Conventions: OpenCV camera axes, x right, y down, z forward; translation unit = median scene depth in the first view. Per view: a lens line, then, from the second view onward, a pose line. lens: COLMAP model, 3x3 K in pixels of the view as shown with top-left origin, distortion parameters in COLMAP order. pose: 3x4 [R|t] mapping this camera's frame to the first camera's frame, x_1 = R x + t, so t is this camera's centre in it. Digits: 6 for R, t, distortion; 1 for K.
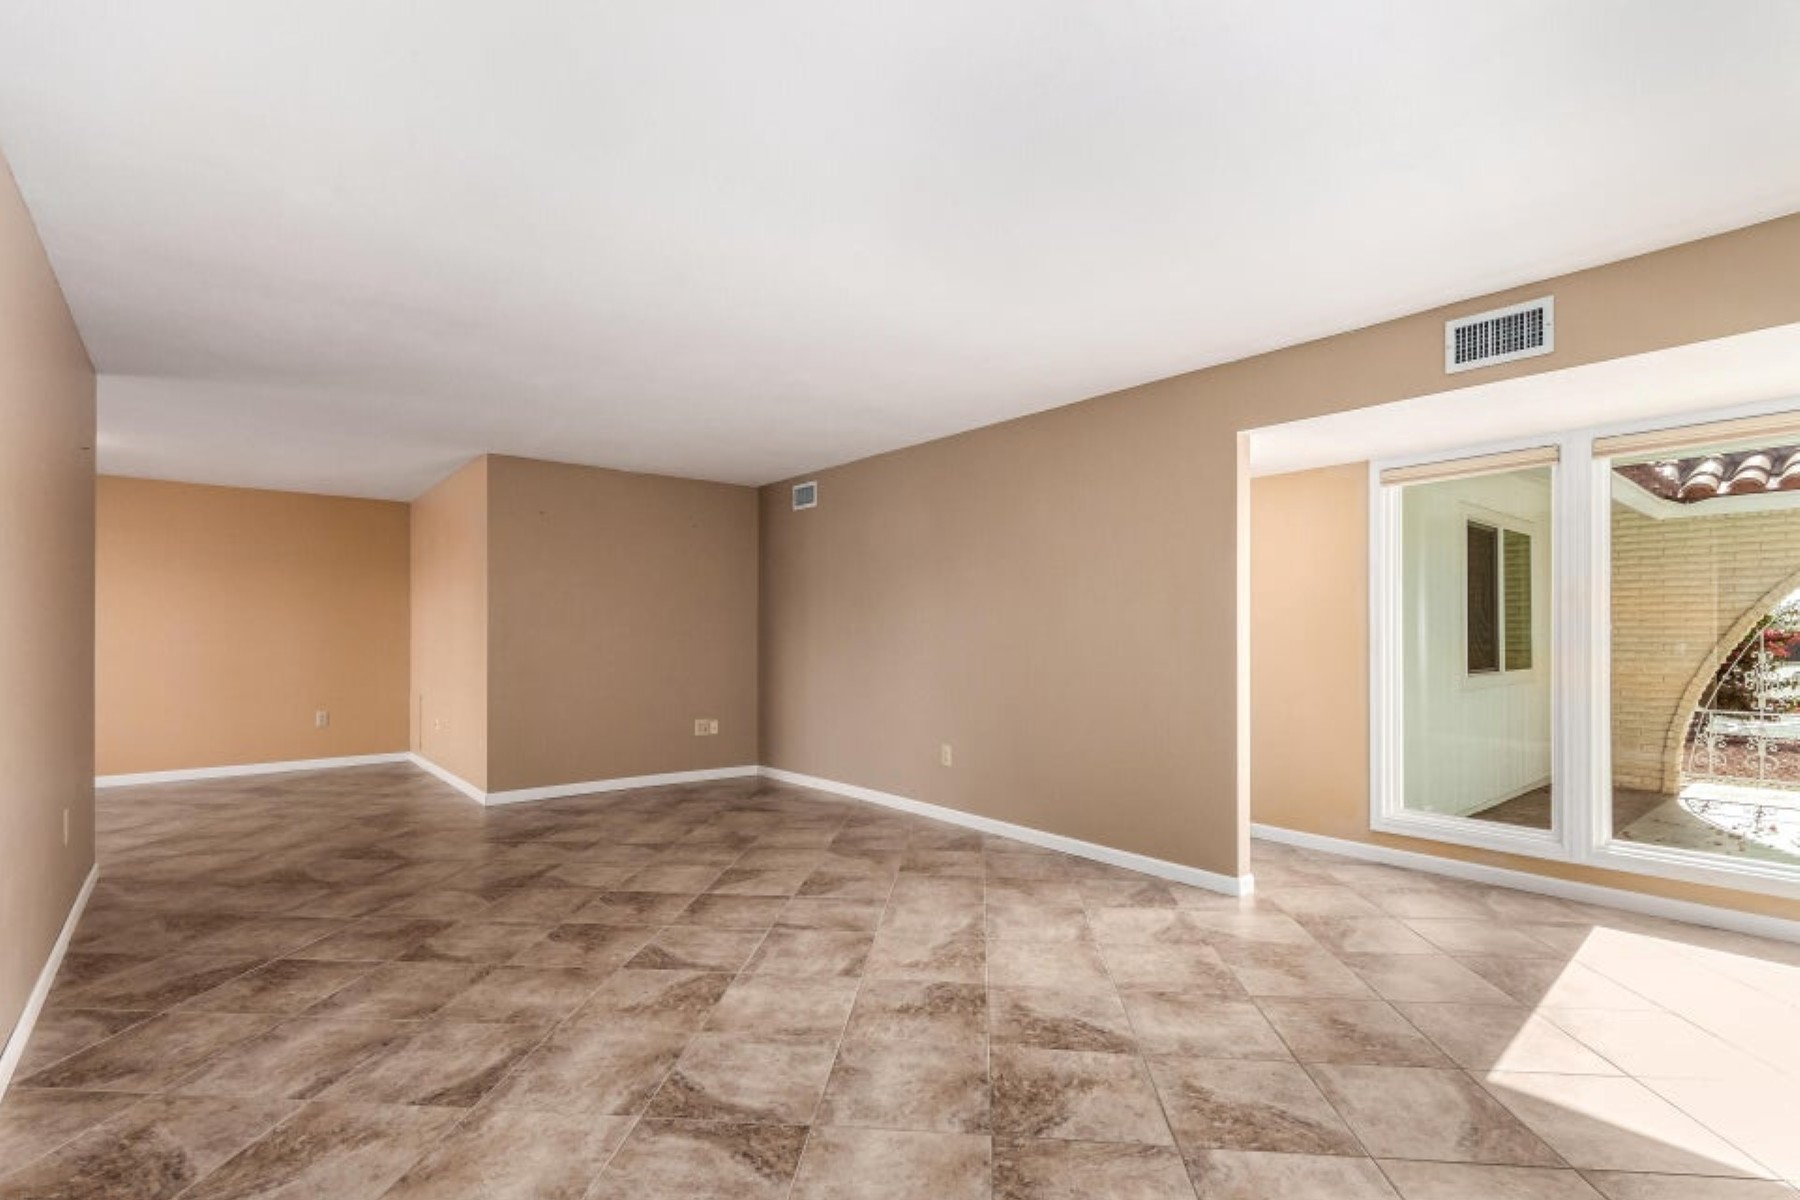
lens RADIAL K [[823.7, 0, 906.1], [0, 823.7, 617.5], [0, 0, 1]] dist [0.003119, -0.000132]
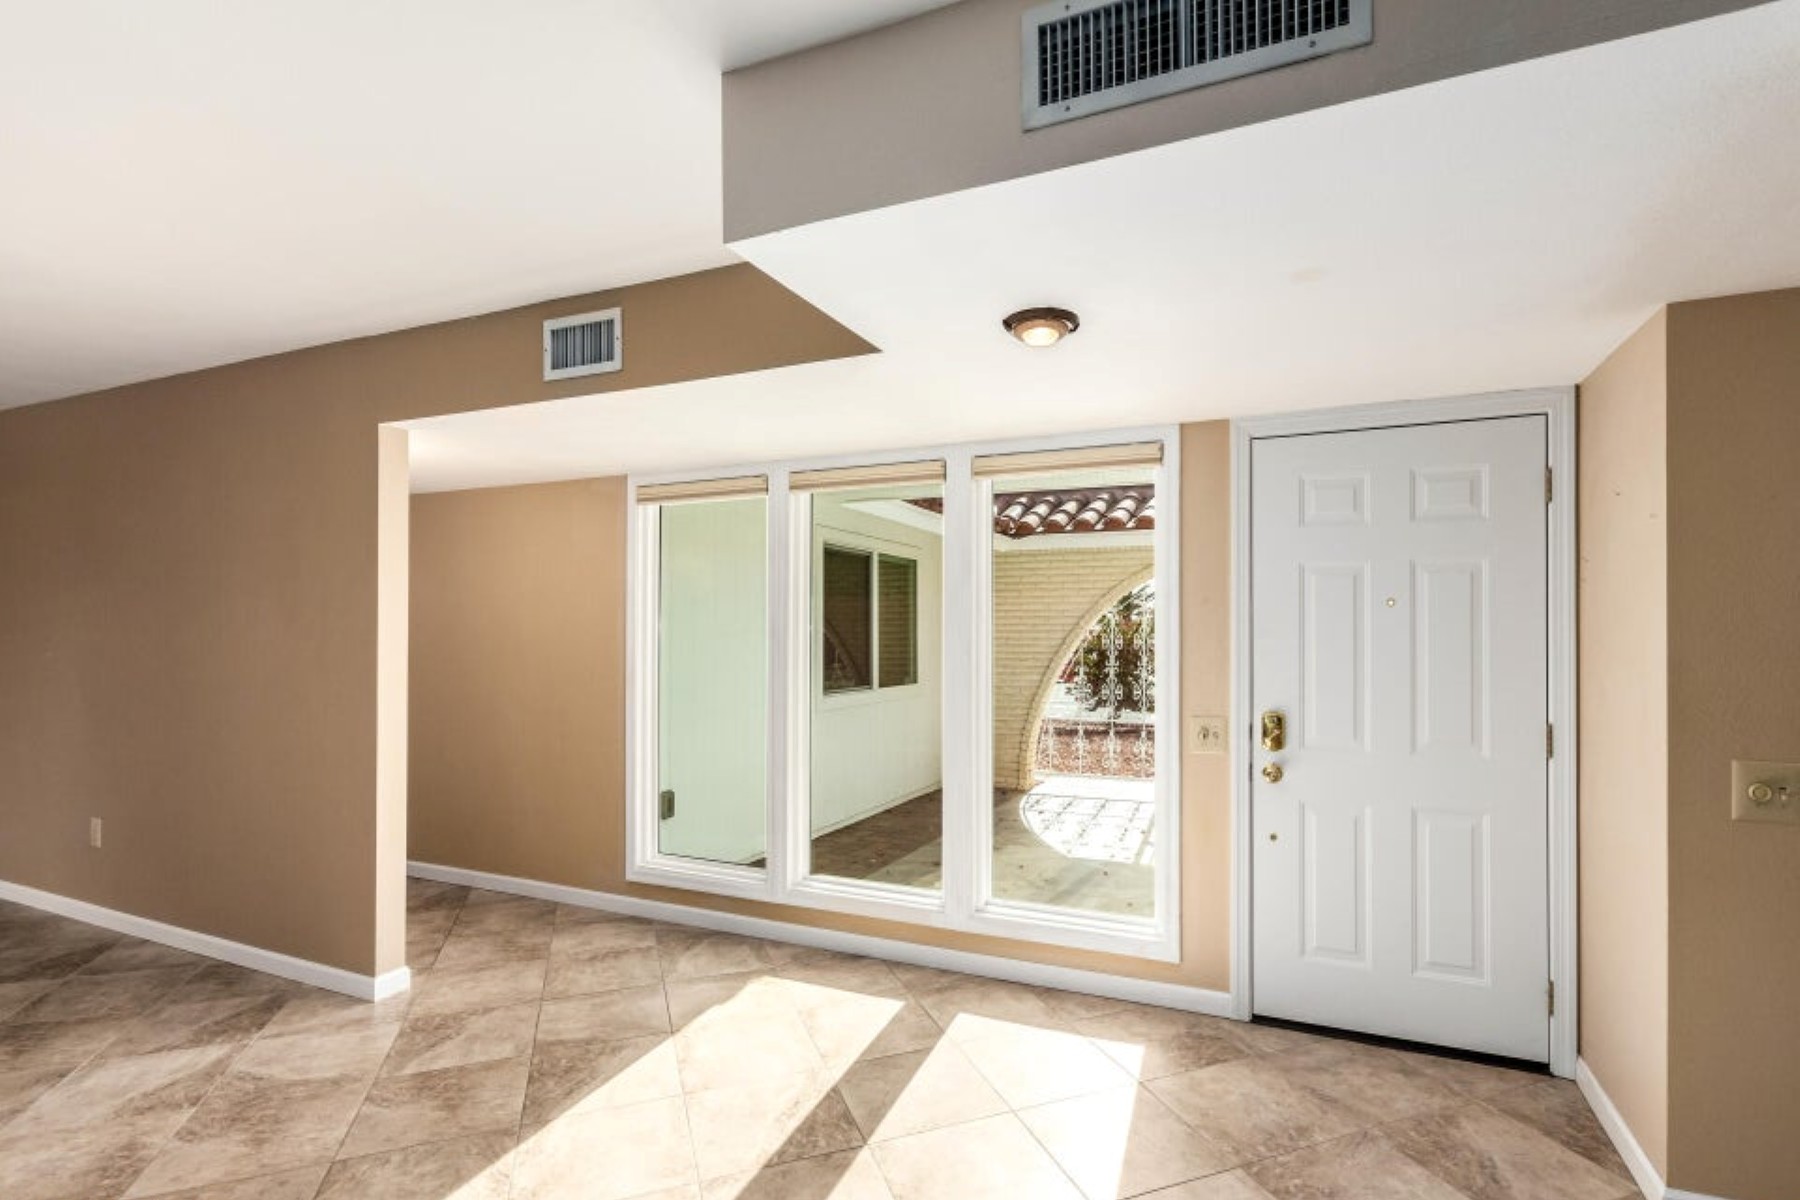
lens RADIAL K [[823.7, 0, 943.6], [0, 823.7, 609.1], [0, 0, 1]] dist [0.003119, -0.000132]
pose [[0.902056, 0.016038, 0.431321, 0.490789], [-0.014019, 0.999871, -0.007860, -0.040570], [-0.431391, 0.001043, 0.902164, 0.028821]]
